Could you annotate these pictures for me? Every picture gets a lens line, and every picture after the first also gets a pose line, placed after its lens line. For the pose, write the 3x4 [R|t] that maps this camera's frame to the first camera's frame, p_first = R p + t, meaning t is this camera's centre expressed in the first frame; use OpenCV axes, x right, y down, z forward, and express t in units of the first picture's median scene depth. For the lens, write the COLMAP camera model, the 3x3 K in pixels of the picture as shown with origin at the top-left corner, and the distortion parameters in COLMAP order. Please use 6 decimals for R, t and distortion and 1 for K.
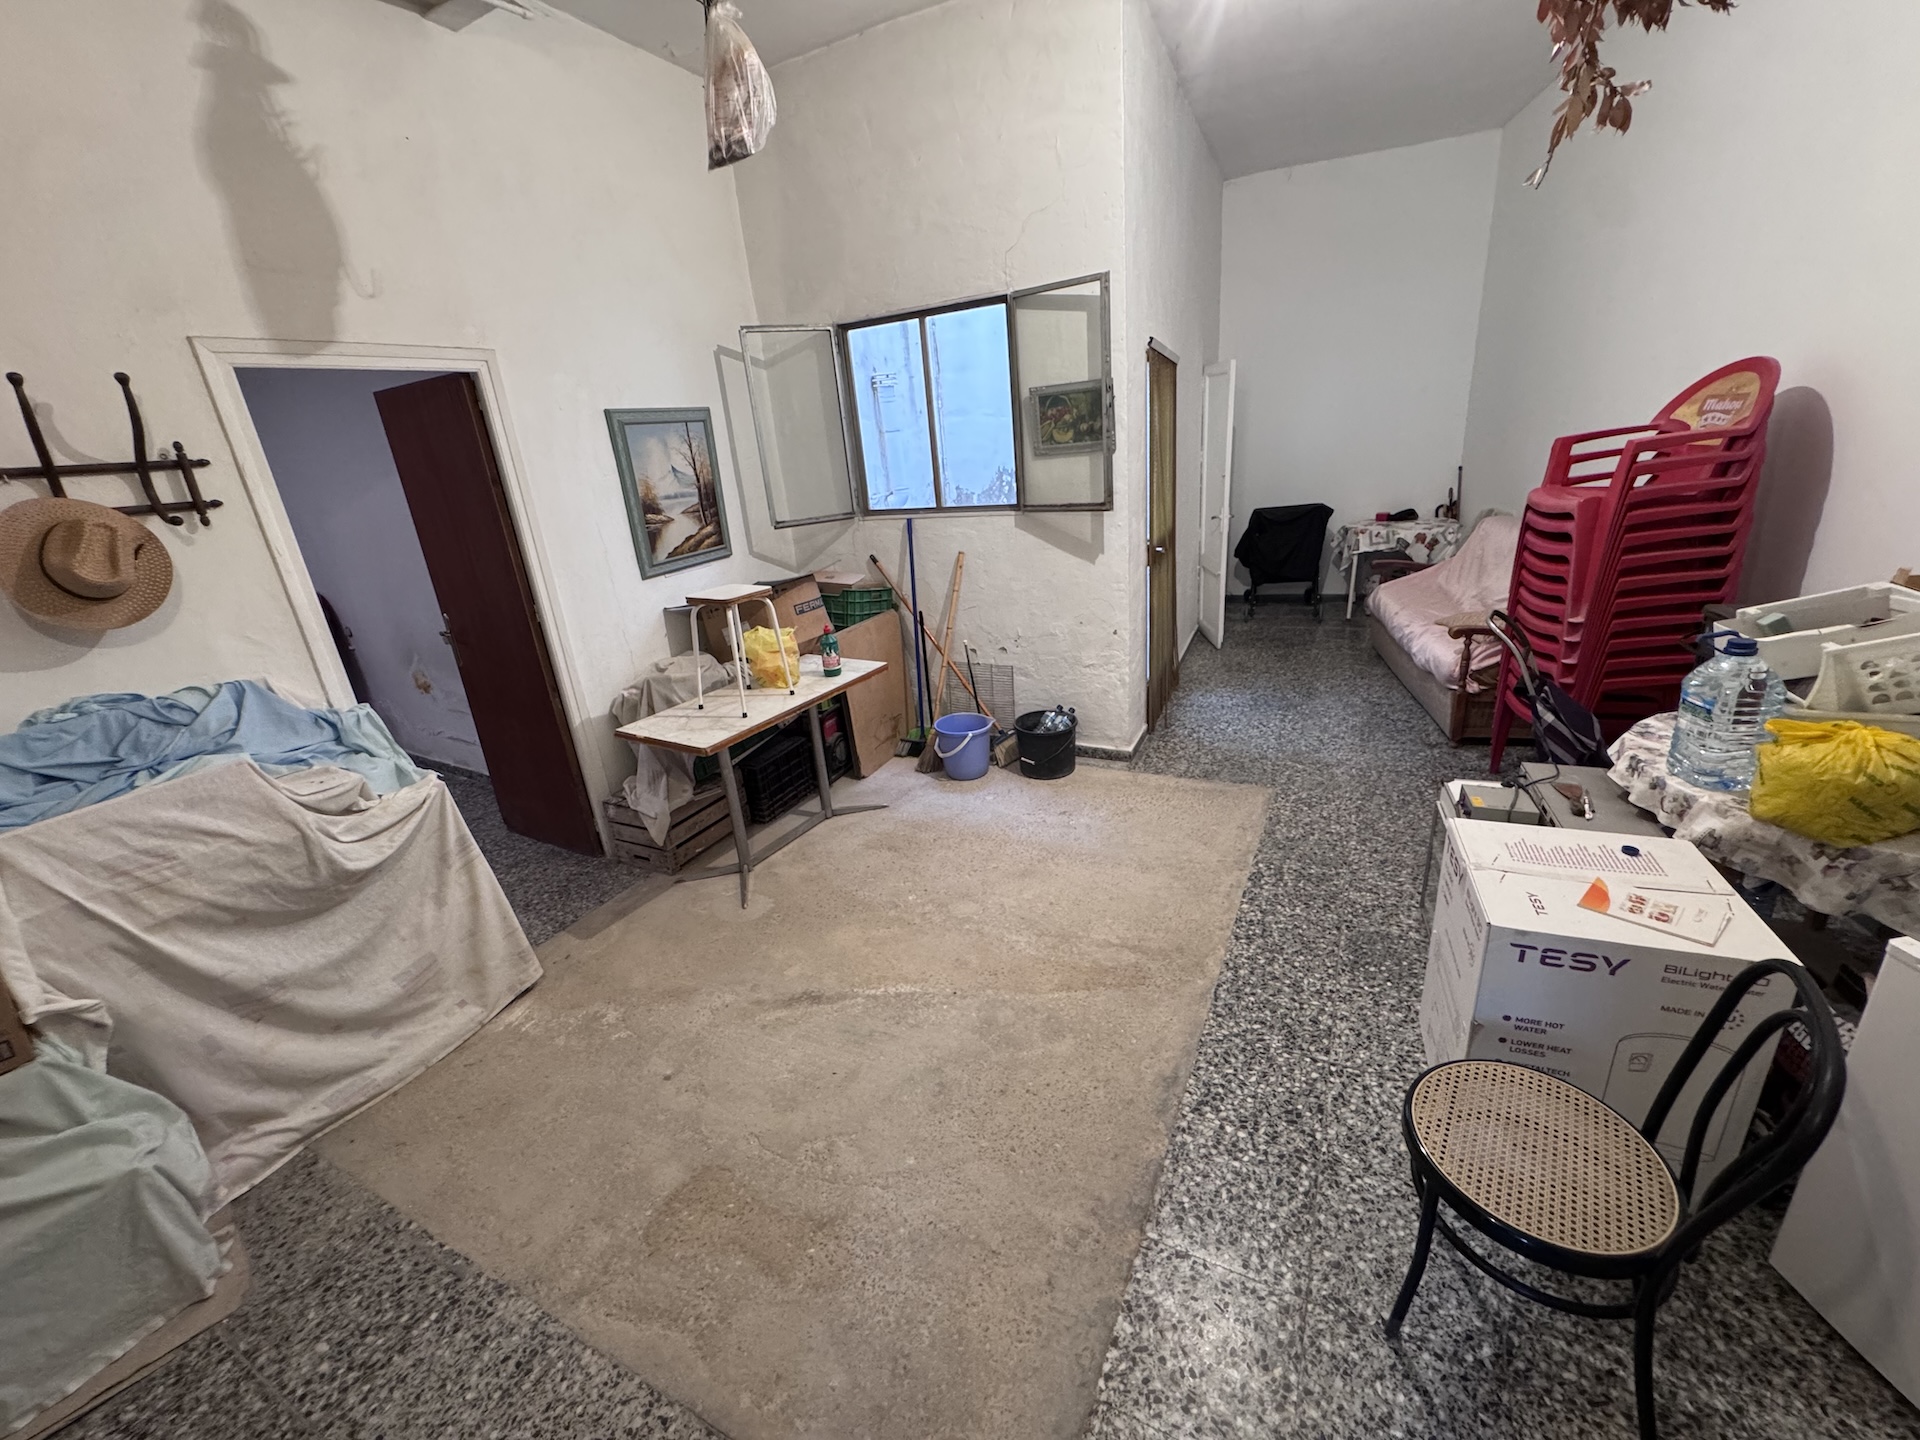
lens RADIAL K [[770.6, 0, 959.1], [0, 770.6, 722.7], [0, 0, 1]] dist [-0.007443, 0.000910]
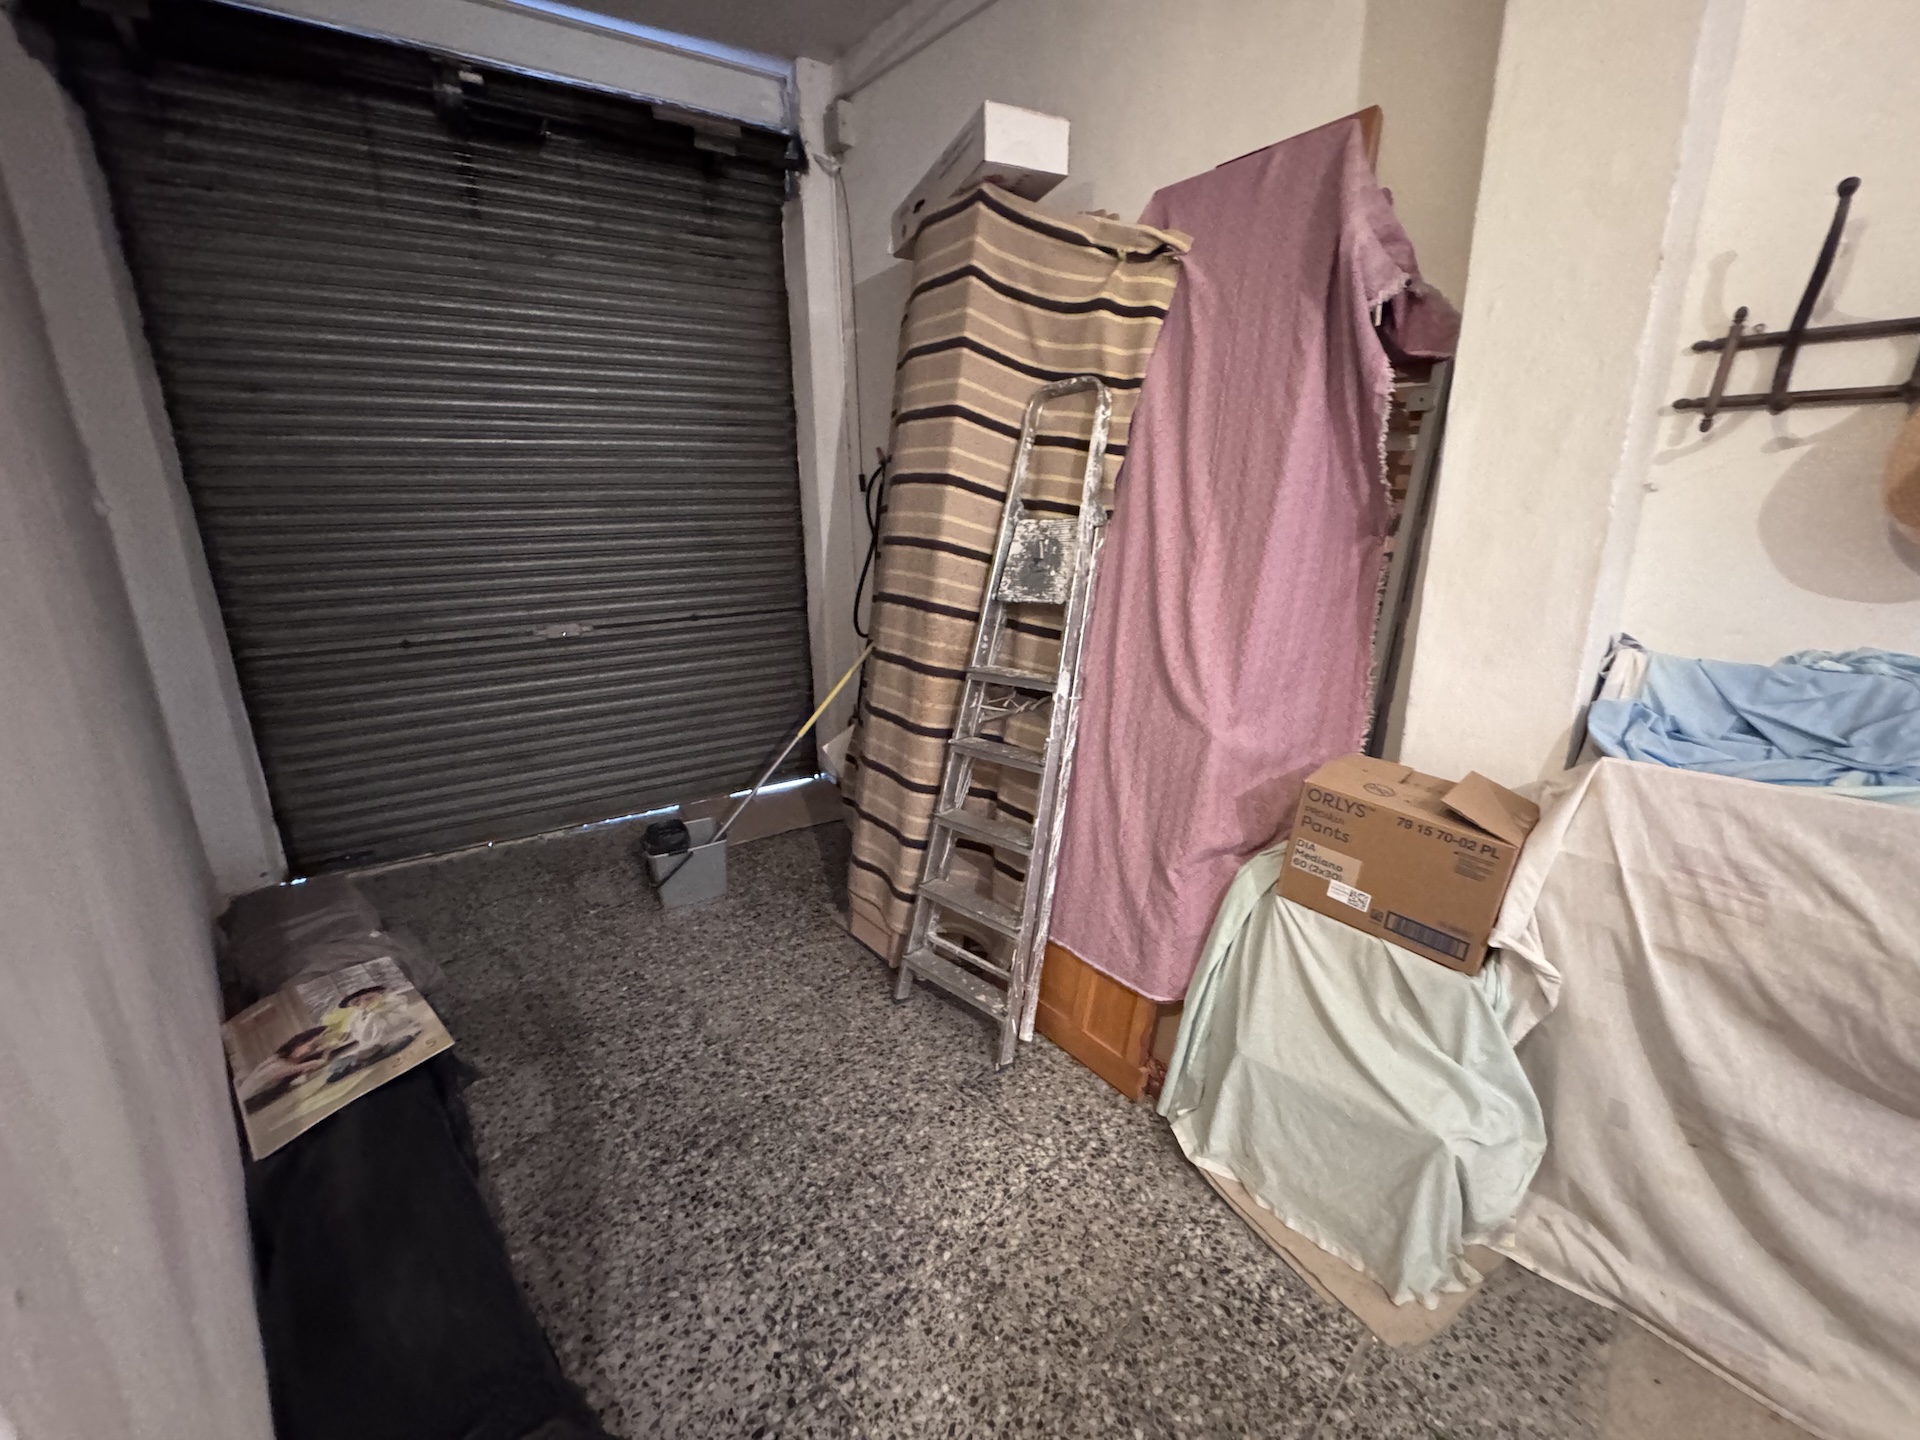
lens RADIAL K [[770.6, 0, 956.1], [0, 770.6, 716.8], [0, 0, 1]] dist [-0.007443, 0.000910]
pose [[-0.301329, 0.336836, -0.892044, -0.269530], [-0.289649, 0.858985, 0.422195, -0.035941], [0.908462, 0.385600, -0.161273, 0.411102]]
